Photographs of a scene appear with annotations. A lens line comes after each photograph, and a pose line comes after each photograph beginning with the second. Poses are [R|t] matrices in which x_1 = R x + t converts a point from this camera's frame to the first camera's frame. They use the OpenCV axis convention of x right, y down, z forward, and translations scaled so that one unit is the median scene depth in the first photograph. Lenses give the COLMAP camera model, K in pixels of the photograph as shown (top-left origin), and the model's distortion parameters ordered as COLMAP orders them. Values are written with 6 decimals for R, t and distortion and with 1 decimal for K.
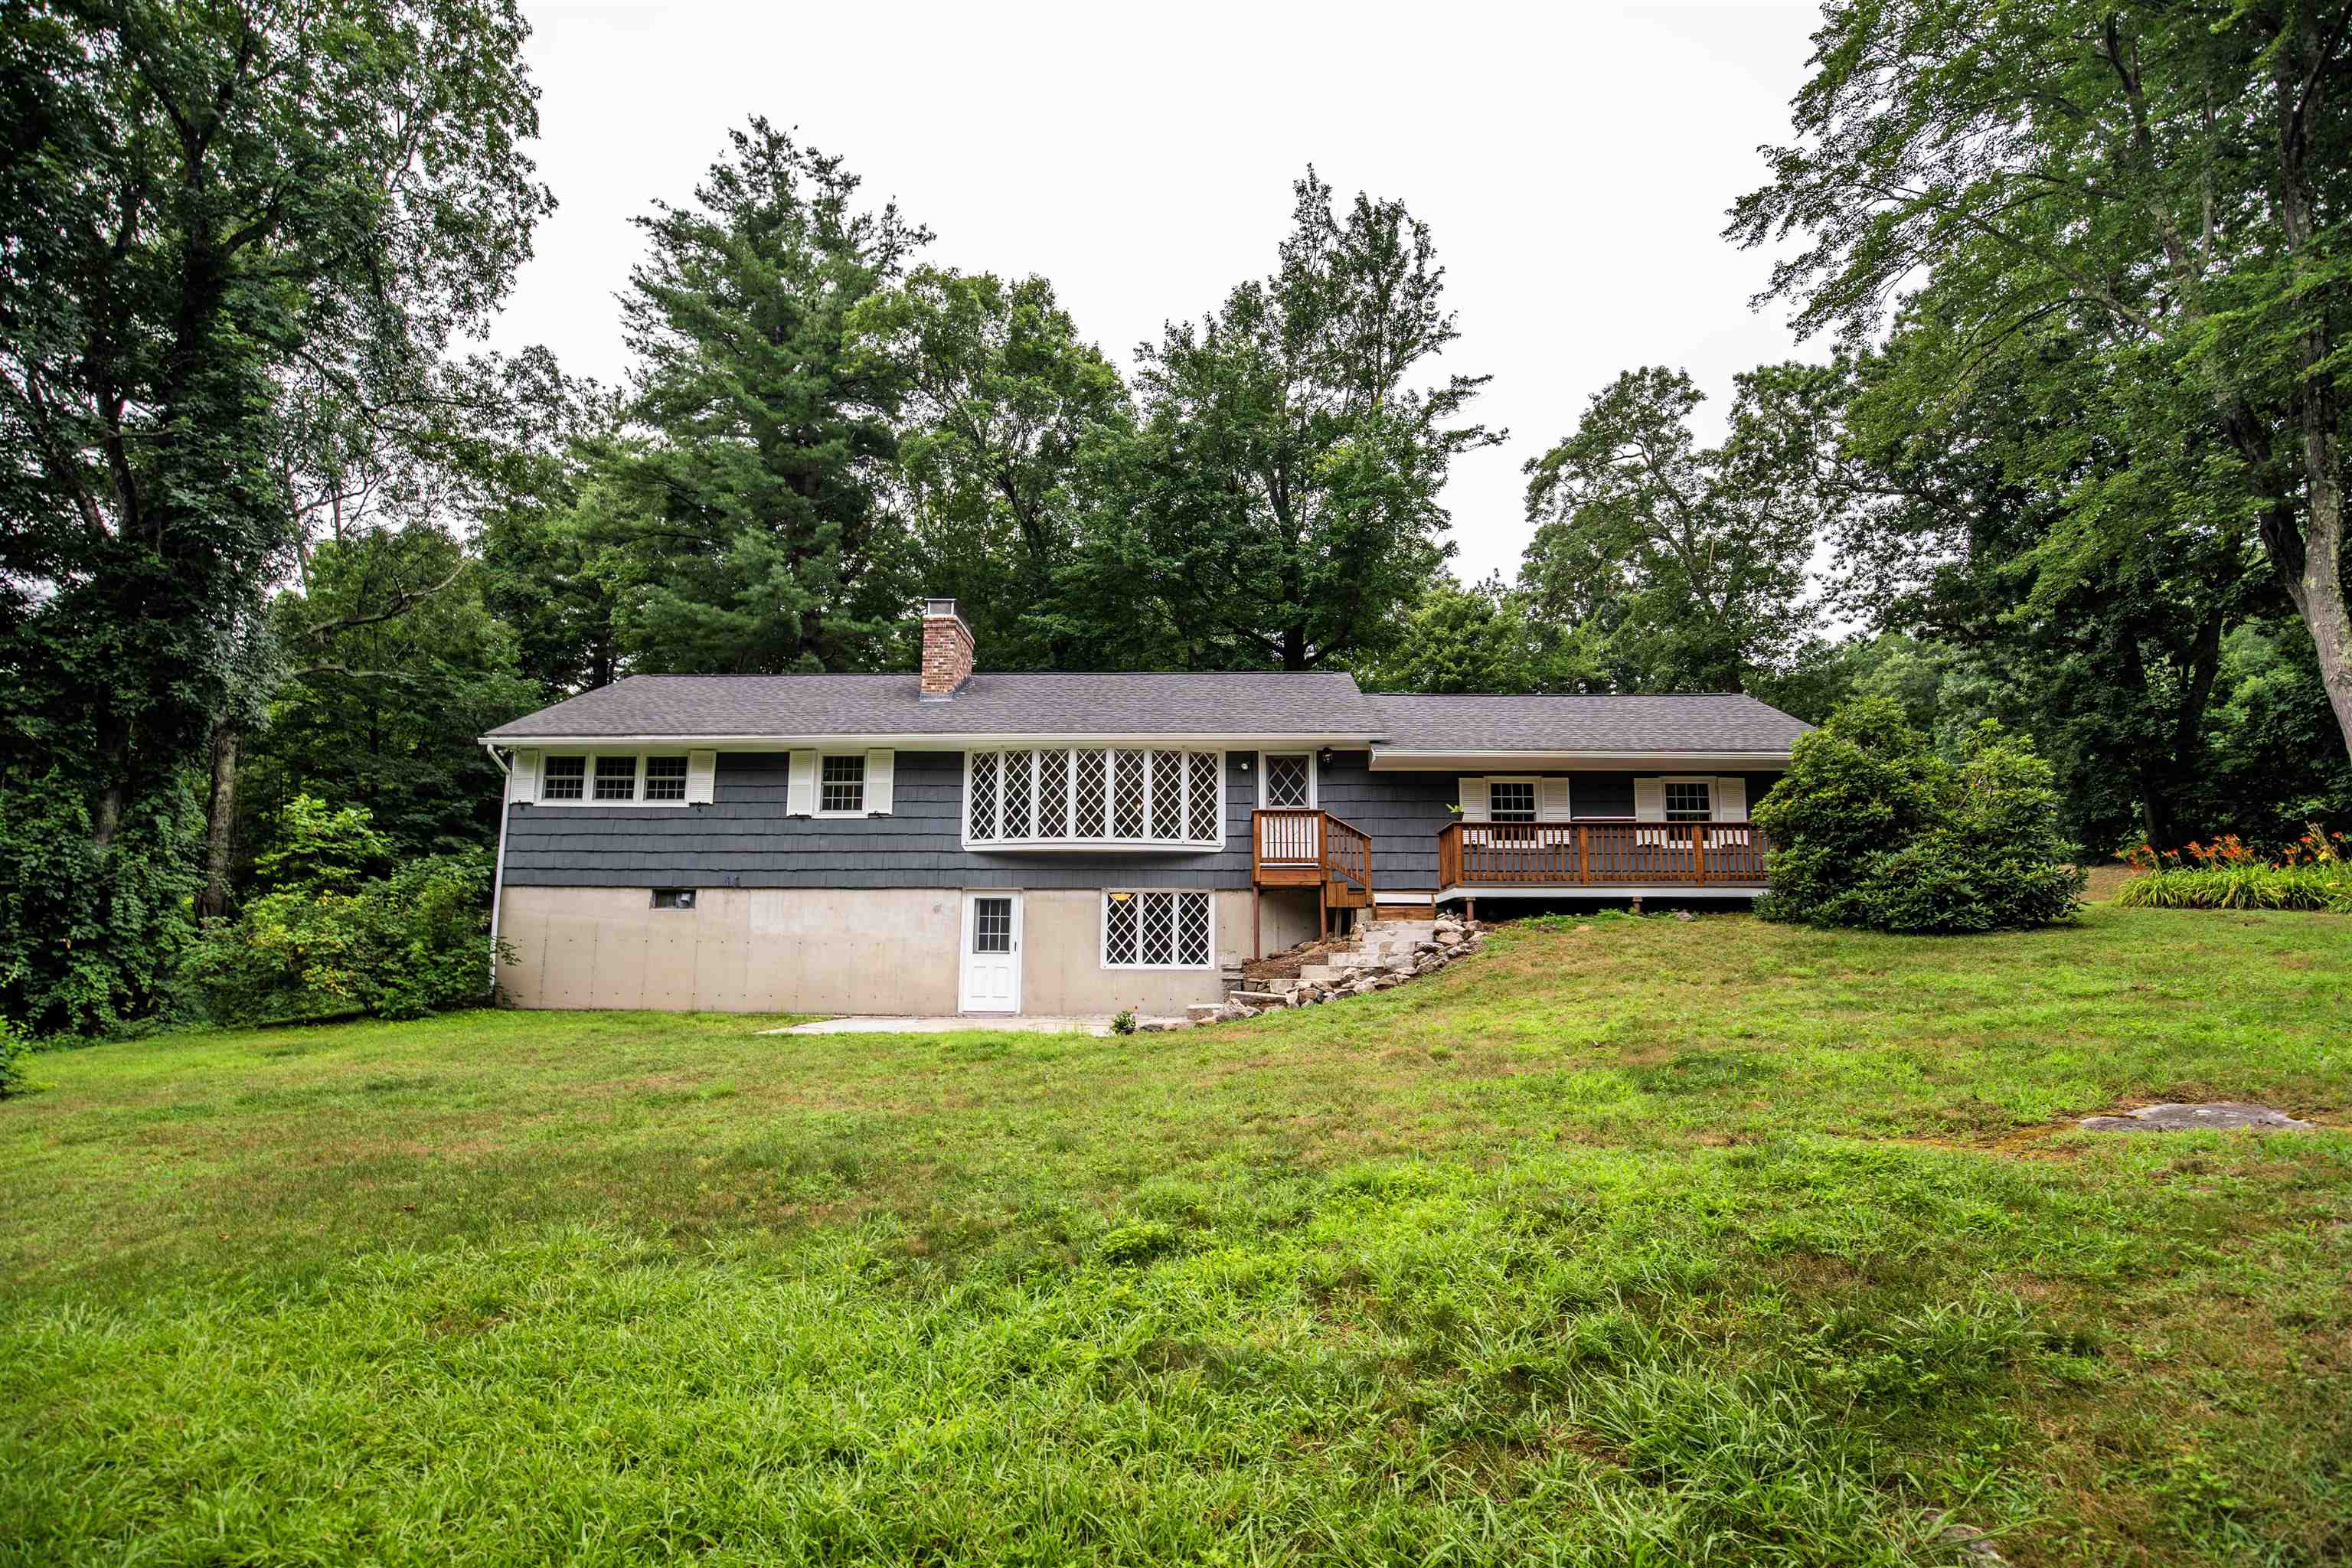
lens RADIAL K [[1093.9, 0, 1173.4], [0, 1093.9, 801.2], [0, 0, 1]] dist [-0.023932, 0.000258]
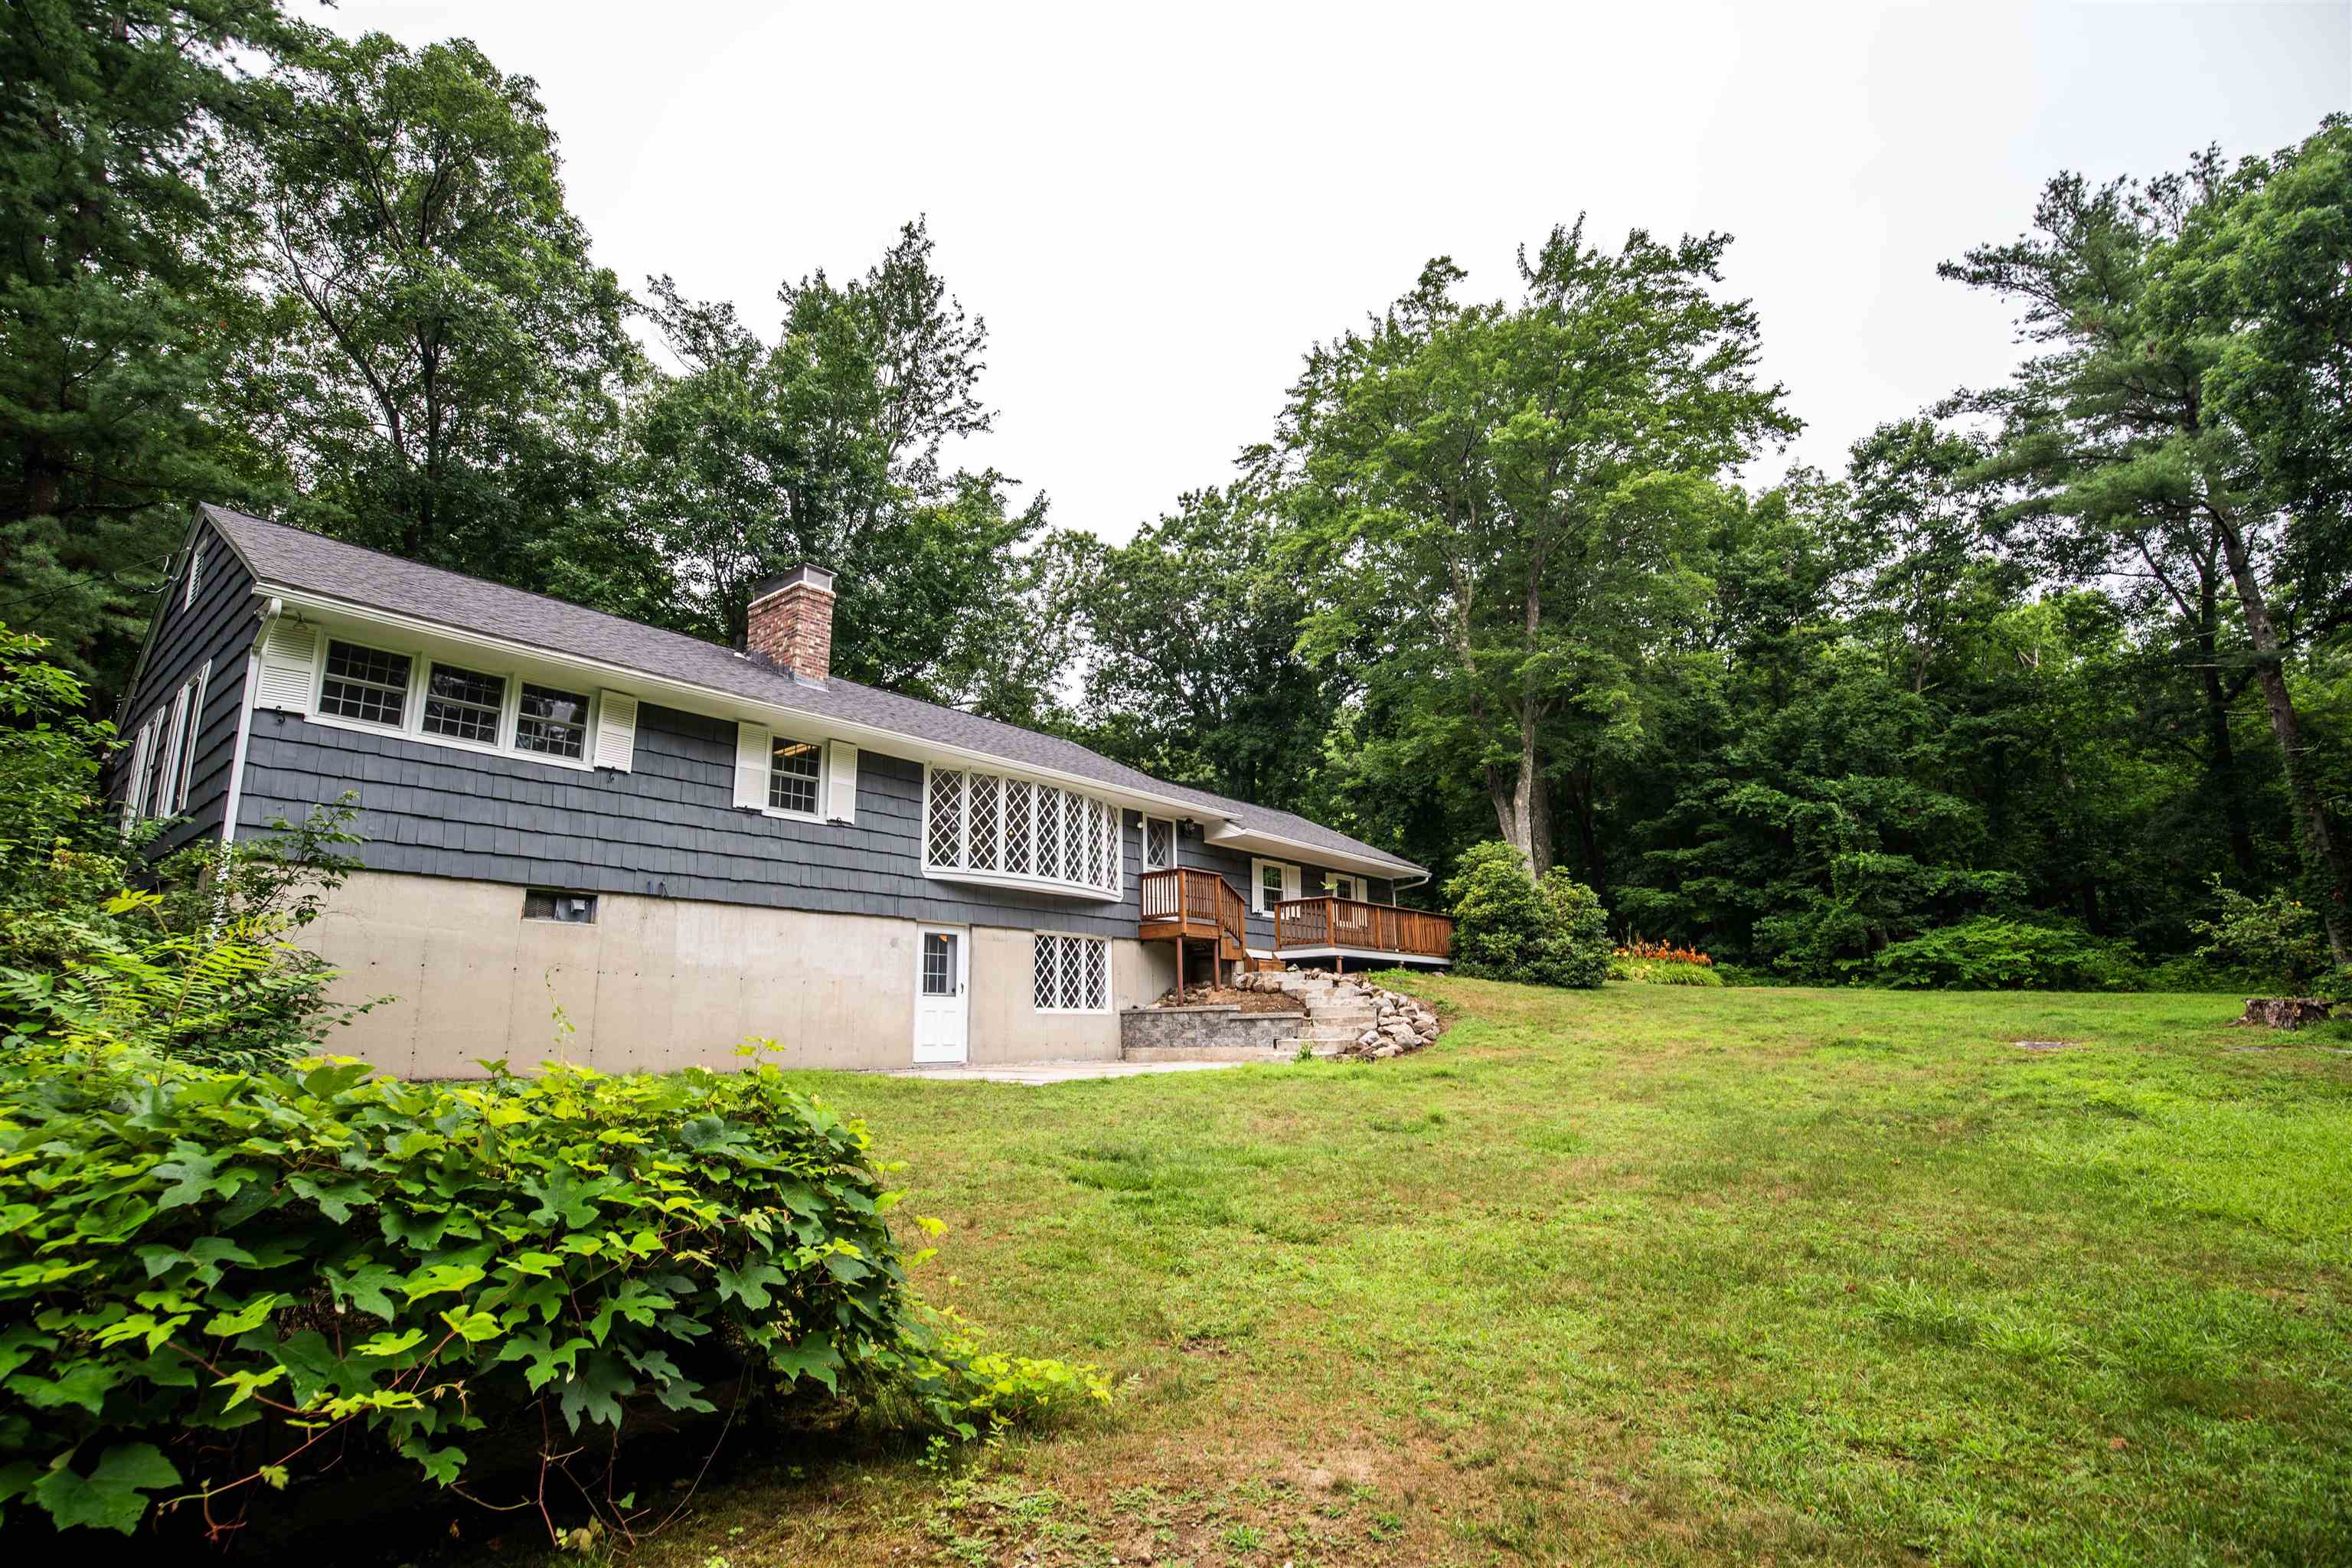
lens RADIAL K [[1093.9, 0, 1173.4], [0, 1093.9, 801.2], [0, 0, 1]] dist [-0.023932, 0.000258]
pose [[0.606205, 0.150909, 0.780860, -0.759049], [-0.112823, 0.988221, -0.103396, 0.053010], [-0.787265, -0.025420, 0.616090, 0.306472]]
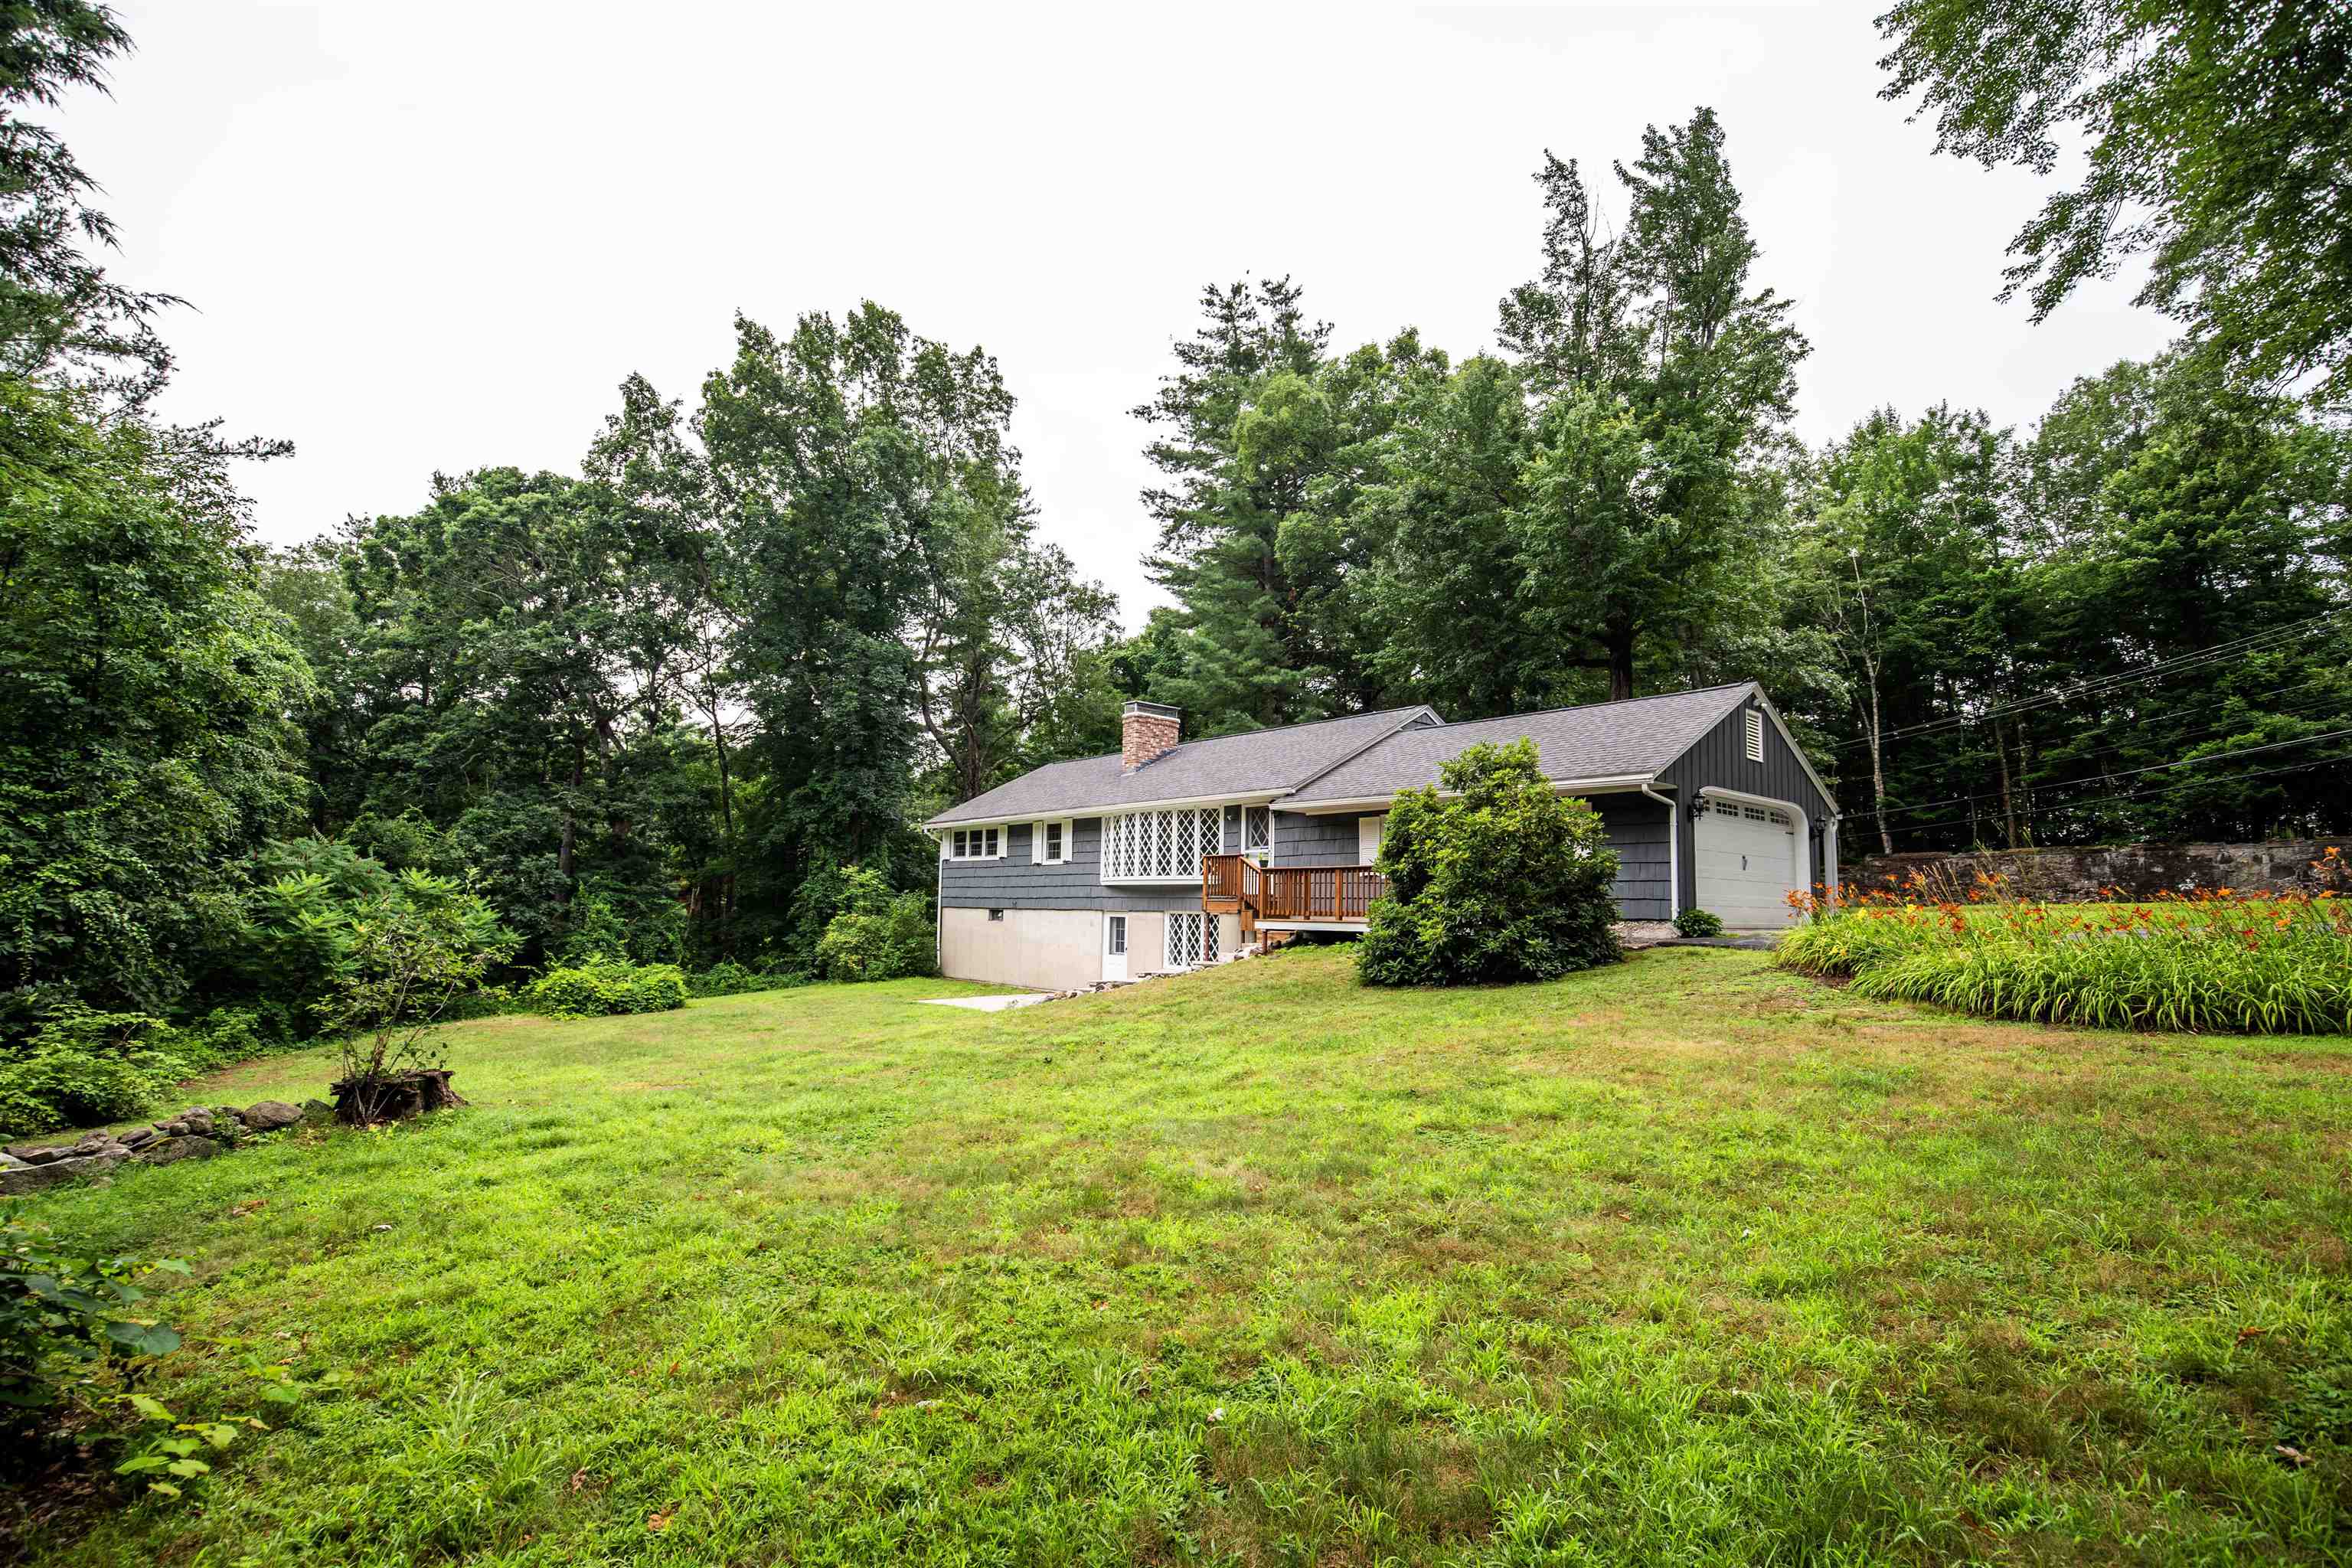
lens RADIAL K [[1093.9, 0, 1173.4], [0, 1093.9, 801.2], [0, 0, 1]] dist [-0.023932, 0.000258]
pose [[0.688622, -0.071669, -0.721570, 0.954675], [0.104621, 0.994512, 0.001065, -0.057714], [0.717533, -0.076225, 0.692341, 0.048529]]
